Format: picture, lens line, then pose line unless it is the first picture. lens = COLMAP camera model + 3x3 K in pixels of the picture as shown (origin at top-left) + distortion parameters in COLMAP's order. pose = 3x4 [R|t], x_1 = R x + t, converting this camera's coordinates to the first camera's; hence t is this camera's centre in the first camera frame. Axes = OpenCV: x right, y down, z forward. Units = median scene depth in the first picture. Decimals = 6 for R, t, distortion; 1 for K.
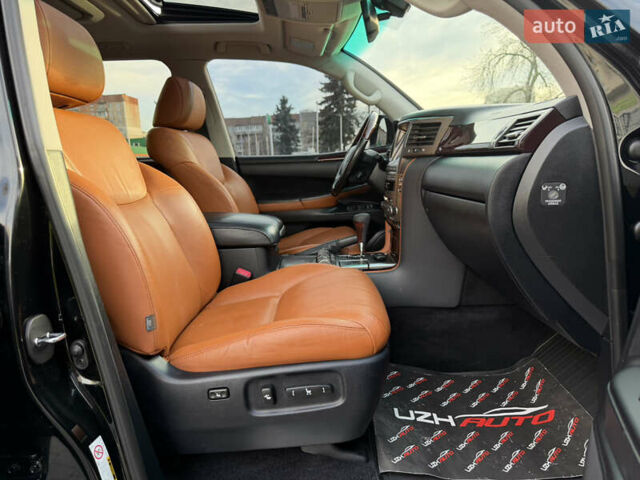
lens RADIAL K [[444.7, 0, 318.1], [0, 444.7, 237.7], [0, 0, 1]] dist [0.051946, -0.079411]
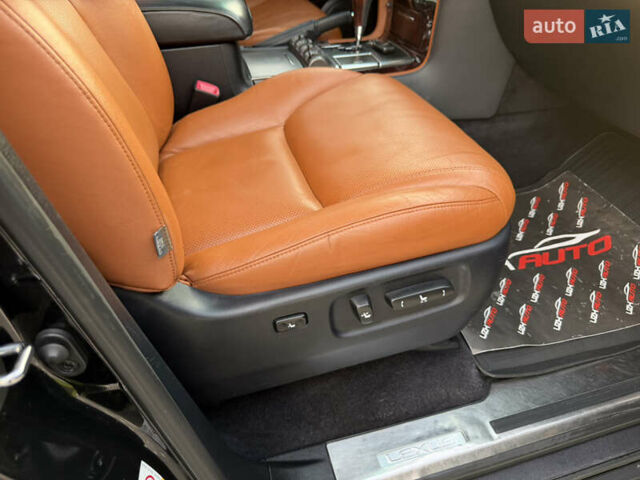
lens RADIAL K [[444.7, 0, 318.1], [0, 444.7, 237.7], [0, 0, 1]] dist [0.051946, -0.079411]
pose [[0.966652, -0.132184, 0.219345, -0.228202], [0.015784, 0.885620, 0.464142, -0.035137], [-0.255608, -0.445202, 0.858172, 0.376286]]
